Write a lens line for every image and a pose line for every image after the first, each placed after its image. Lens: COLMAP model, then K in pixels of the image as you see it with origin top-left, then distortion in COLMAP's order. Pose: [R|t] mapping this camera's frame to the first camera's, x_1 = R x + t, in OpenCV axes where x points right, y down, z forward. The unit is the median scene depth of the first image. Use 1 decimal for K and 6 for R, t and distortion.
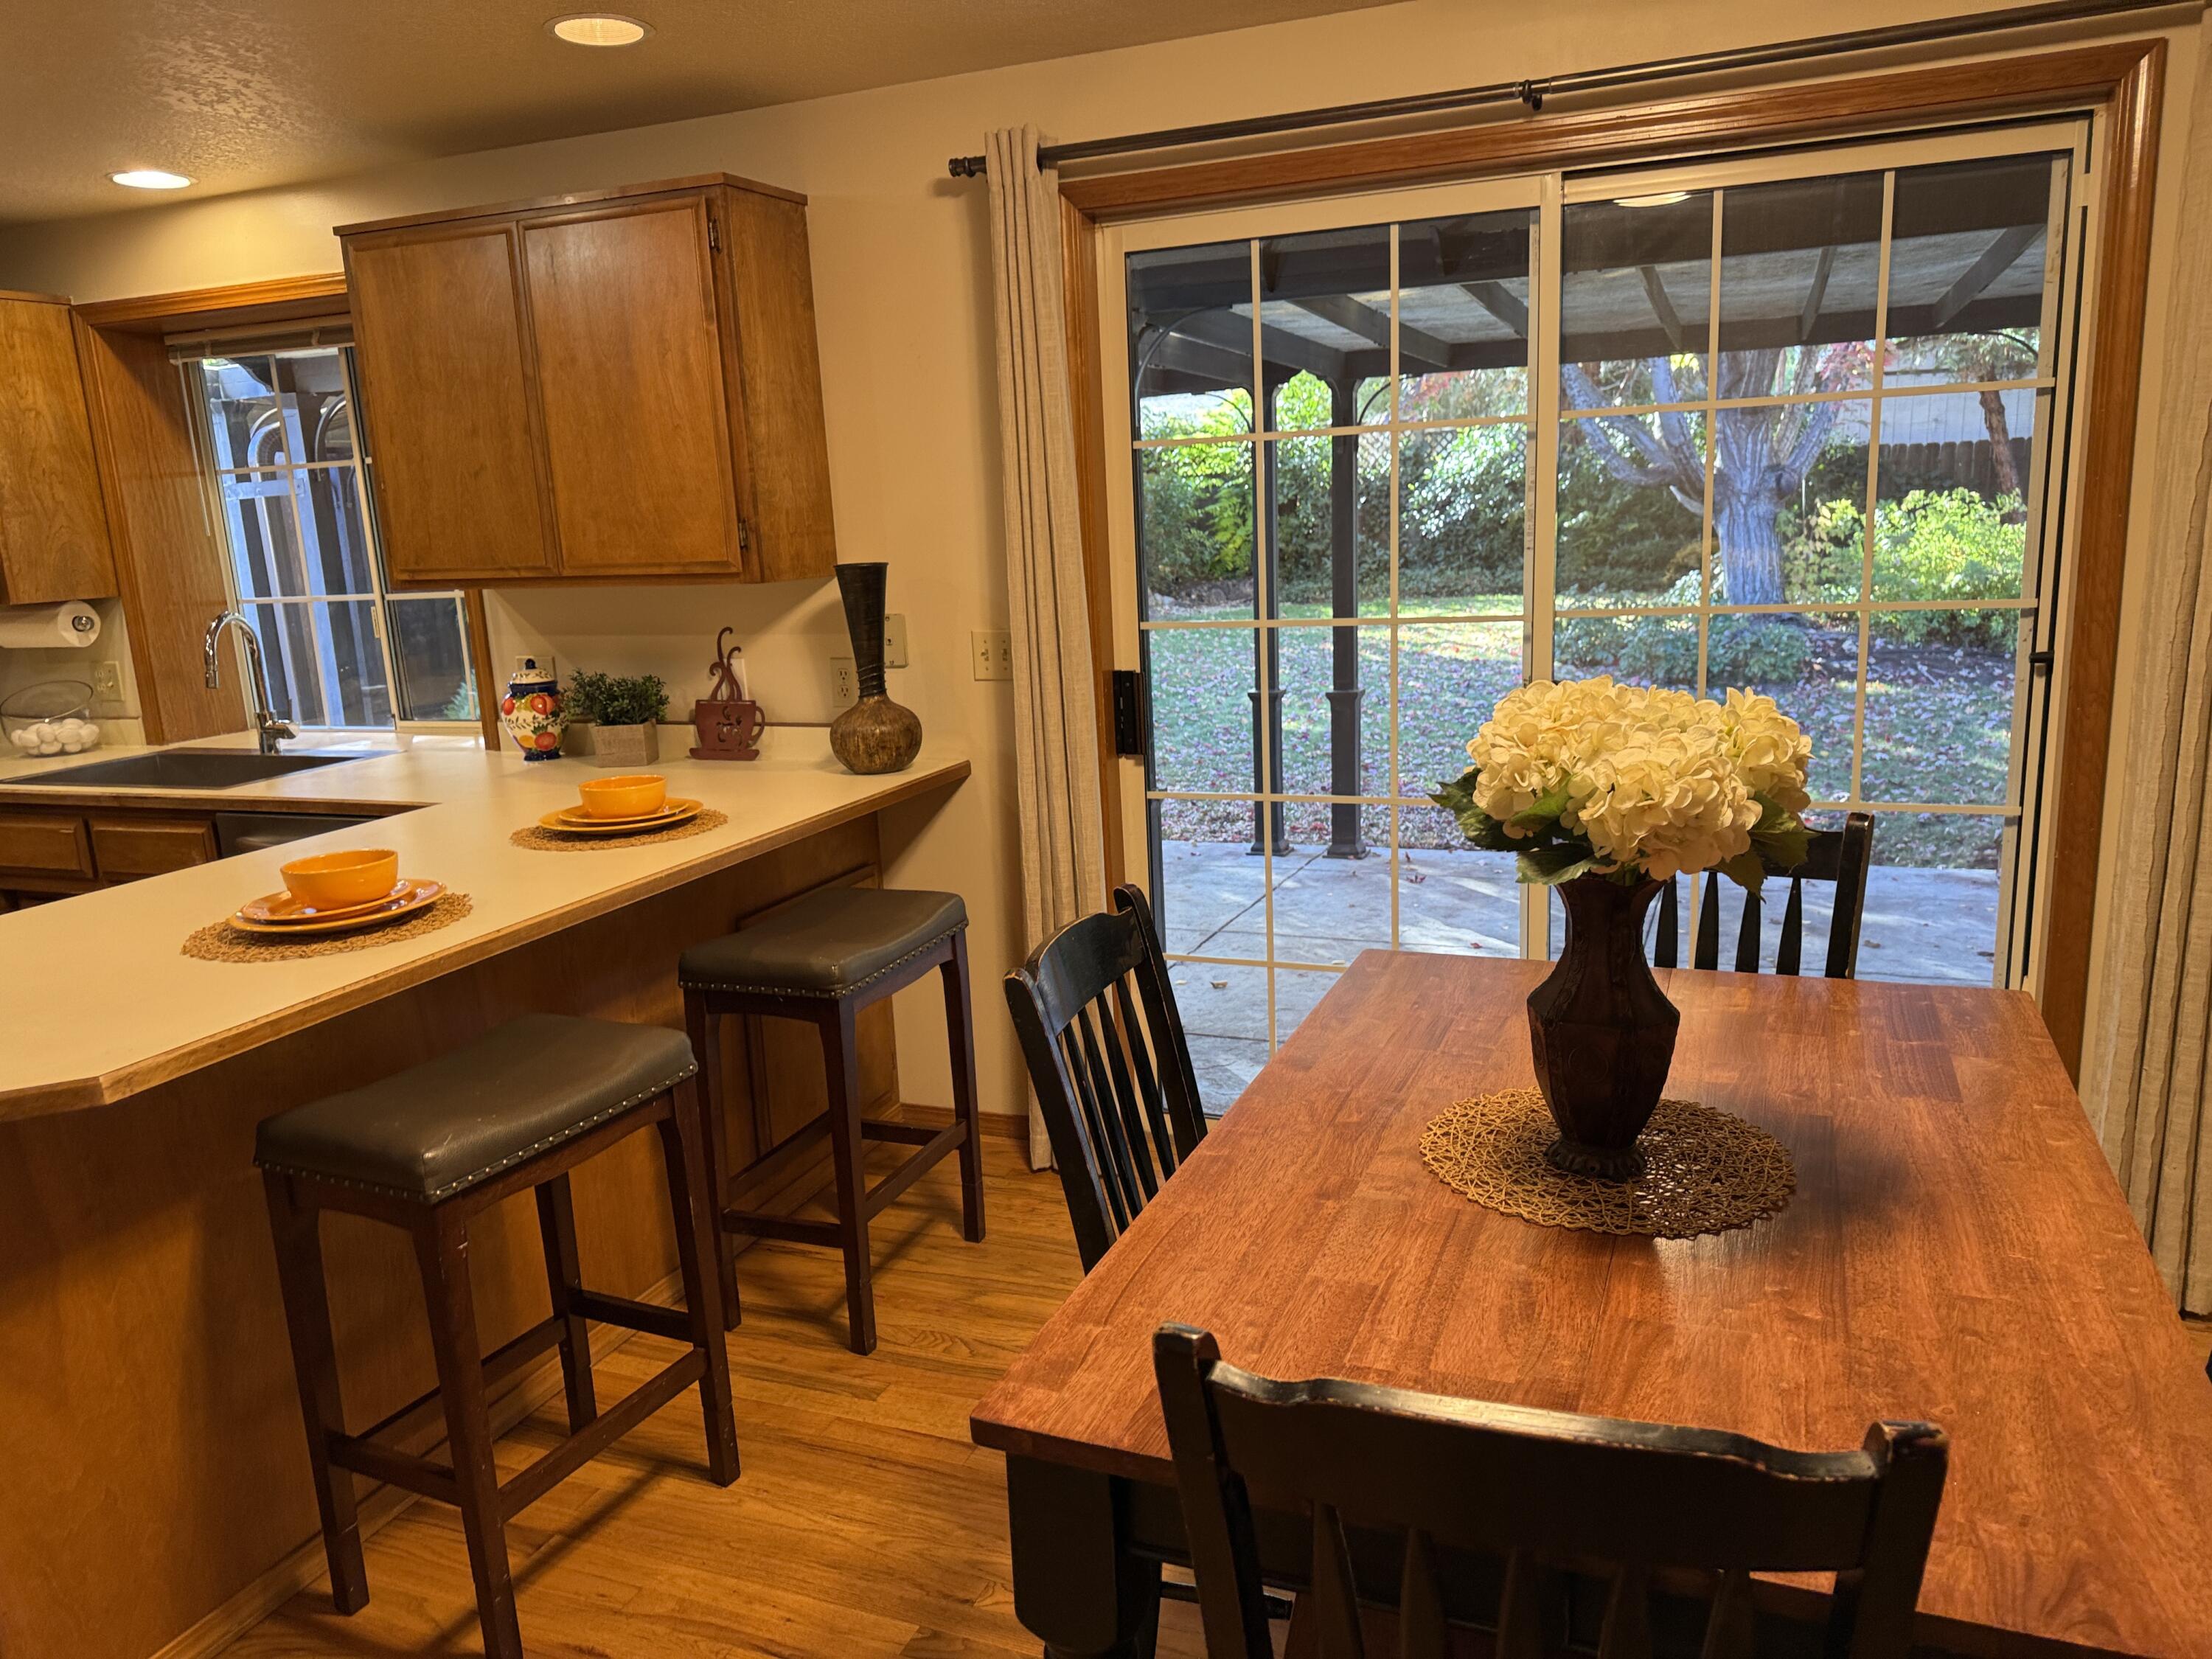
lens RADIAL K [[1532.3, 0, 1113.4], [0, 1532.3, 921.3], [0, 0, 1]] dist [0.058149, -0.054043]
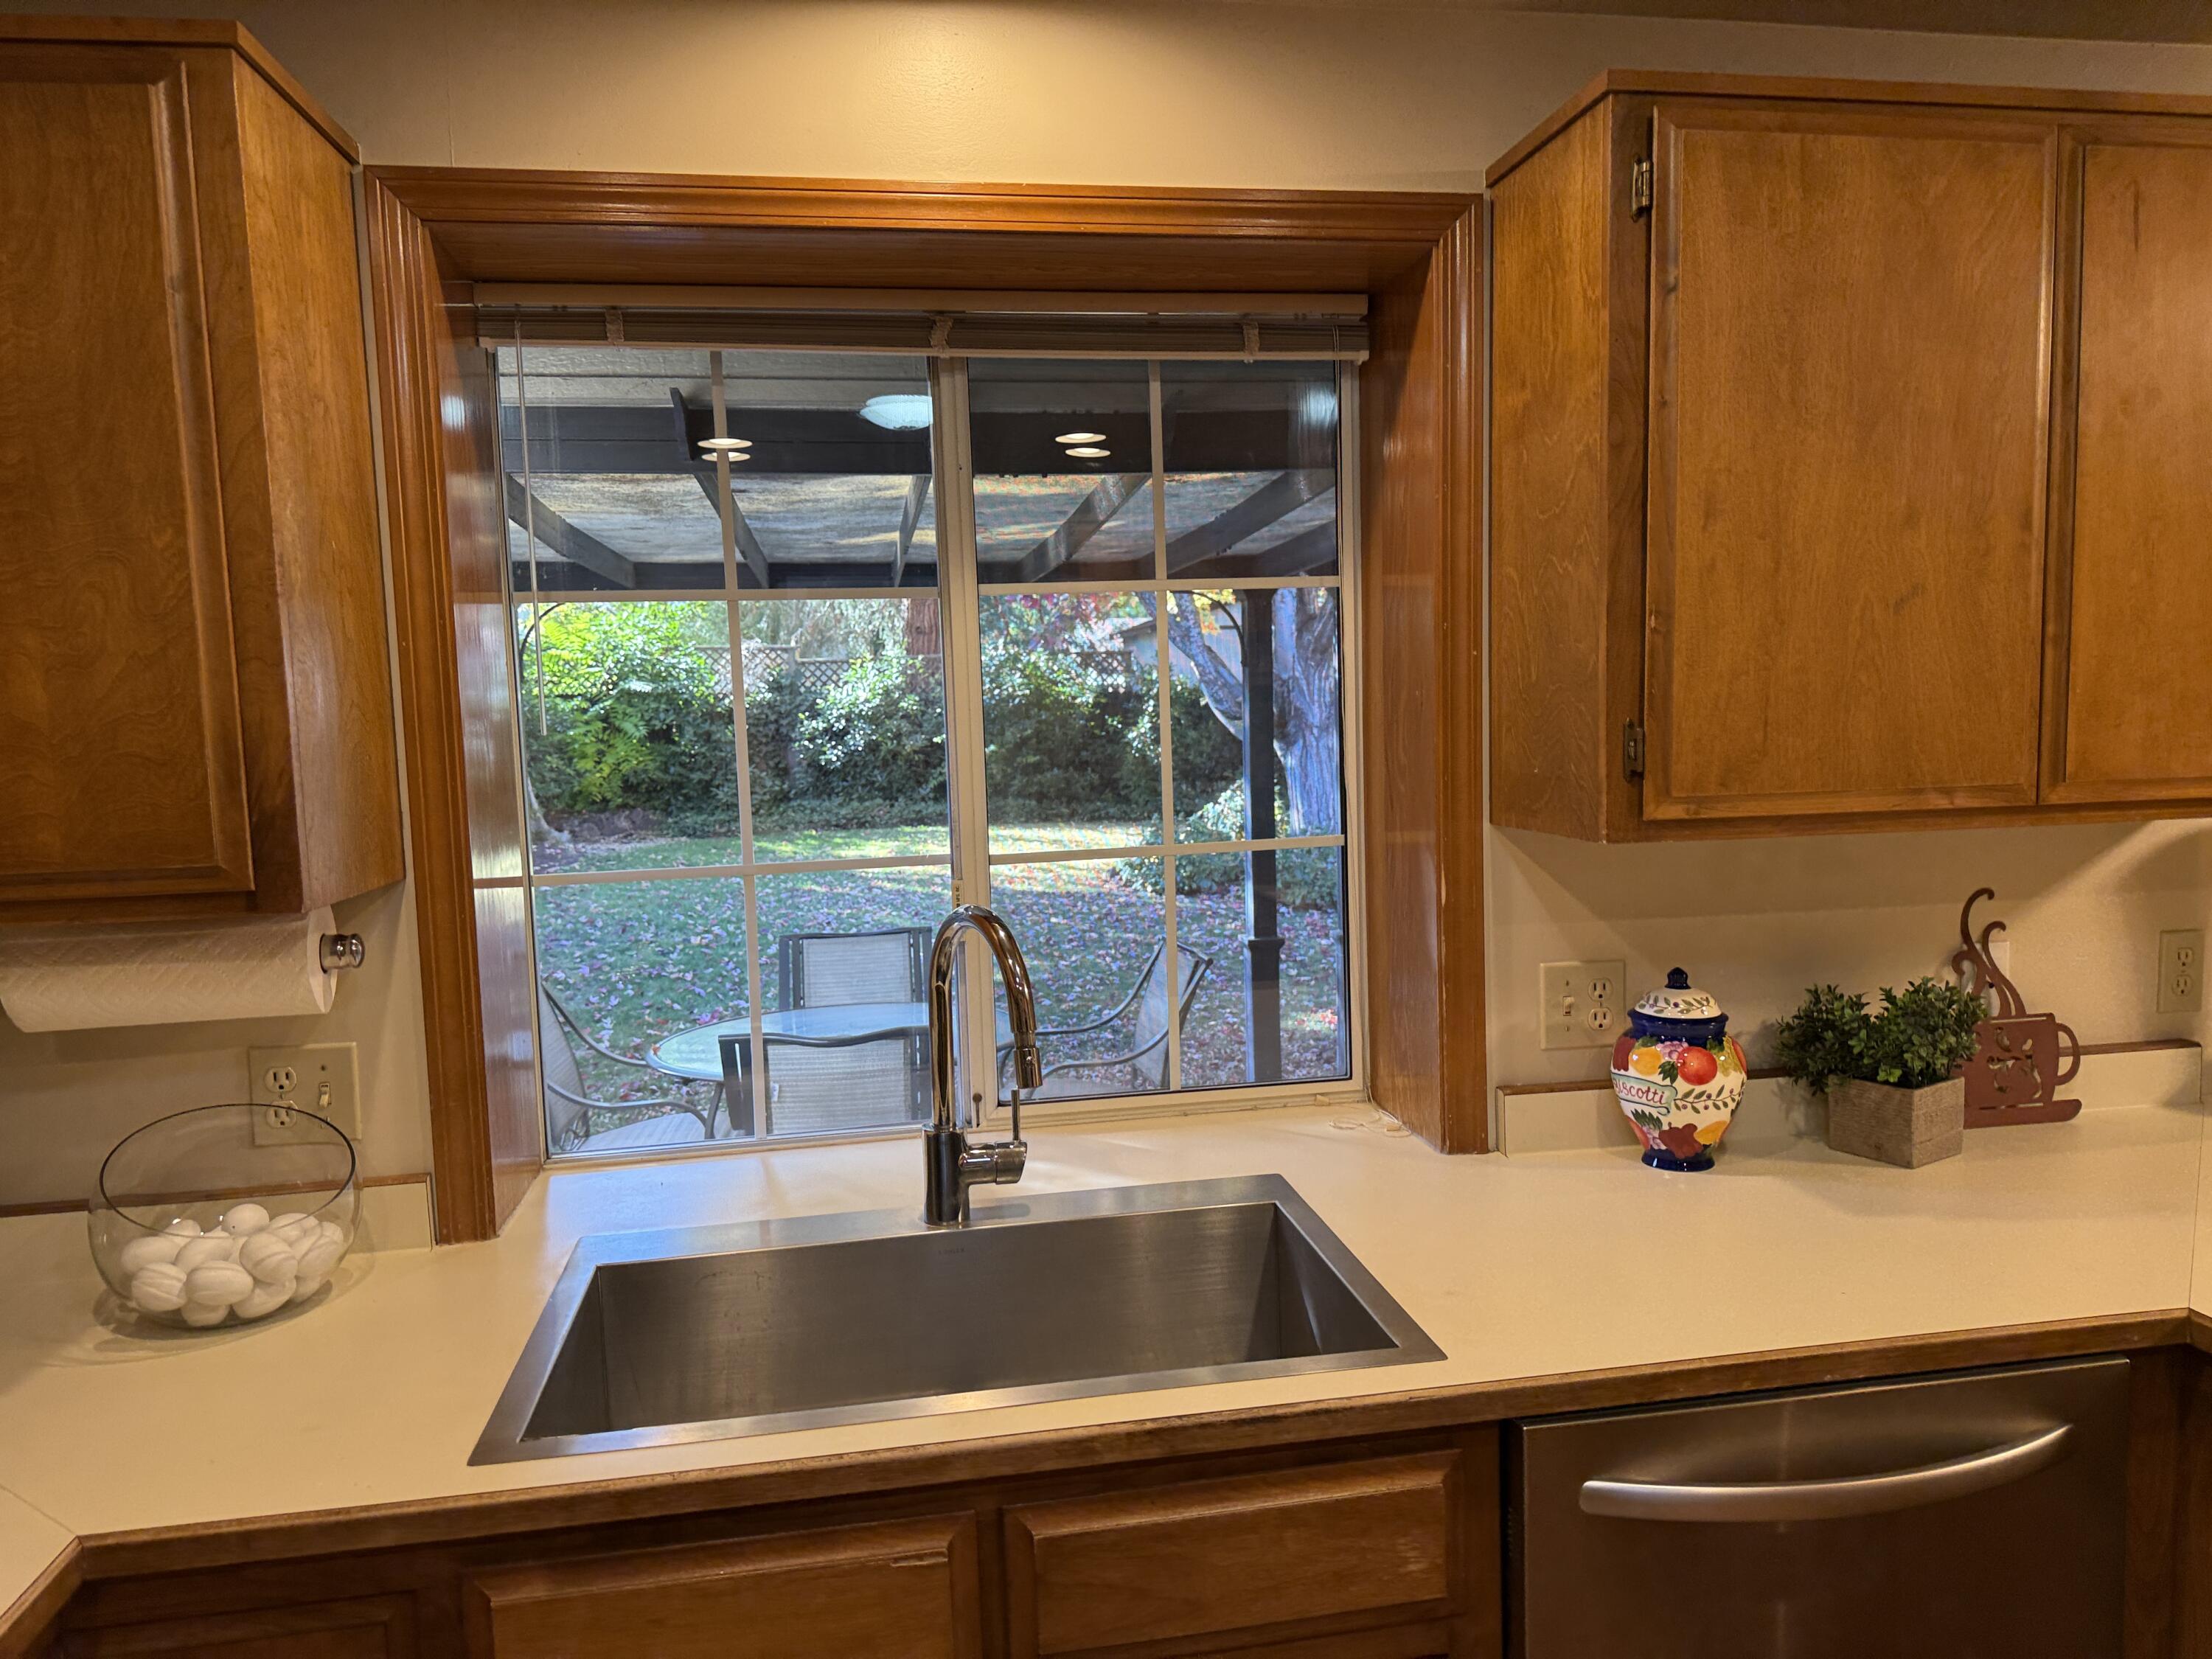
lens RADIAL K [[1532.3, 0, 1113.4], [0, 1532.3, 921.3], [0, 0, 1]] dist [0.058149, -0.054043]
pose [[0.847807, -0.048935, 0.528042, -0.159489], [0.125745, 0.985886, -0.110527, -0.030152], [-0.515180, 0.160104, 0.841995, 0.132278]]
